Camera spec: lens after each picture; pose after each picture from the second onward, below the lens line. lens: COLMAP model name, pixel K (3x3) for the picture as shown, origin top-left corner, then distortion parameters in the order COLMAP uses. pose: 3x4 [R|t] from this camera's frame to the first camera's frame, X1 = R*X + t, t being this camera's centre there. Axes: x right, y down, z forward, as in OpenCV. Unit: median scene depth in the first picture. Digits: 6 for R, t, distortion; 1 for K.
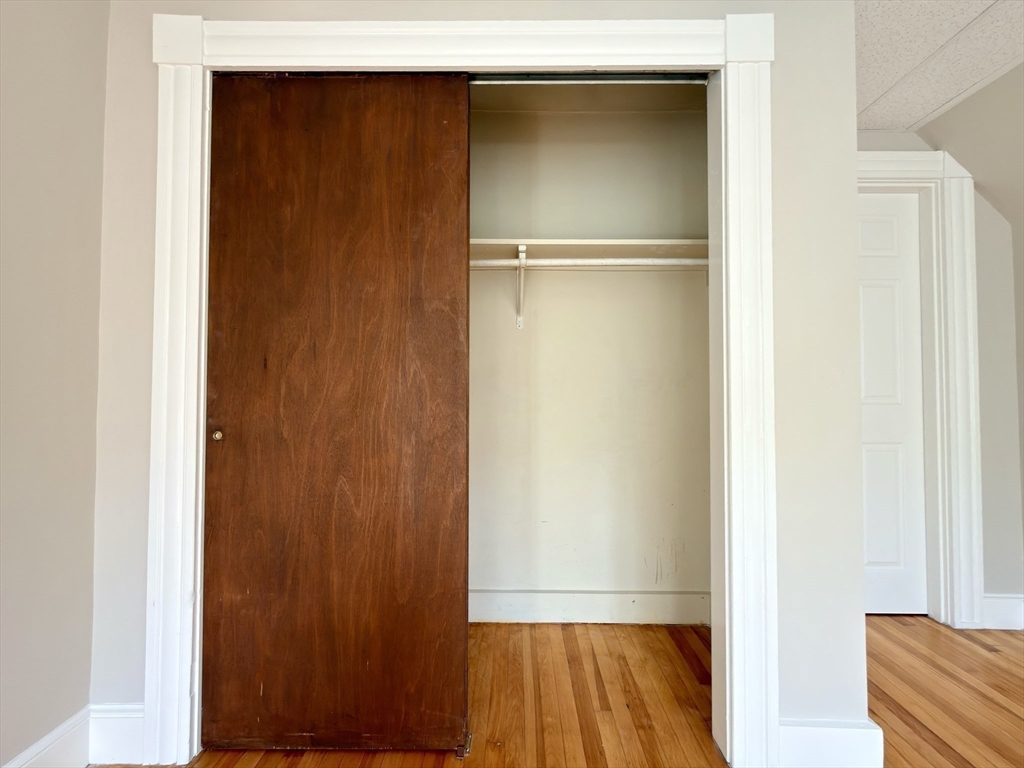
lens RADIAL K [[408.2, 0, 514.1], [0, 408.2, 389.7], [0, 0, 1]] dist [-0.002104, 0.000379]
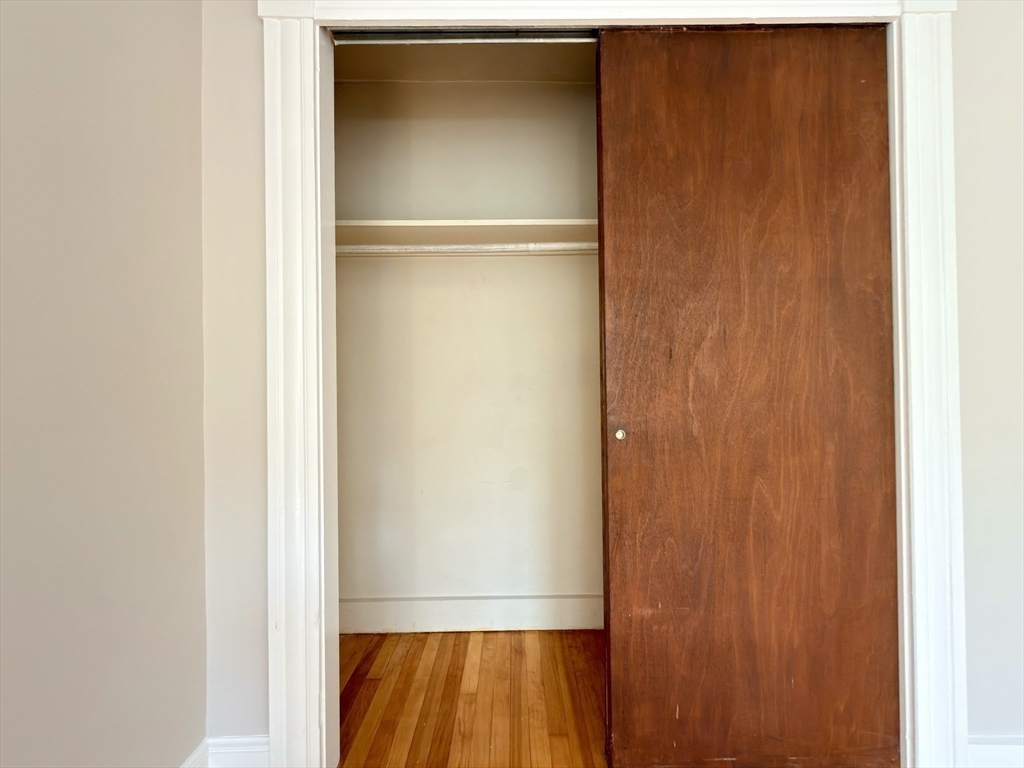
lens RADIAL K [[408.2, 0, 511.5], [0, 408.2, 377.2], [0, 0, 1]] dist [-0.002104, 0.000379]
pose [[0.999841, -0.017032, 0.005371, -0.968424], [0.016943, 0.999726, 0.016129, -0.033347], [-0.005645, -0.016035, 0.999855, 0.101000]]
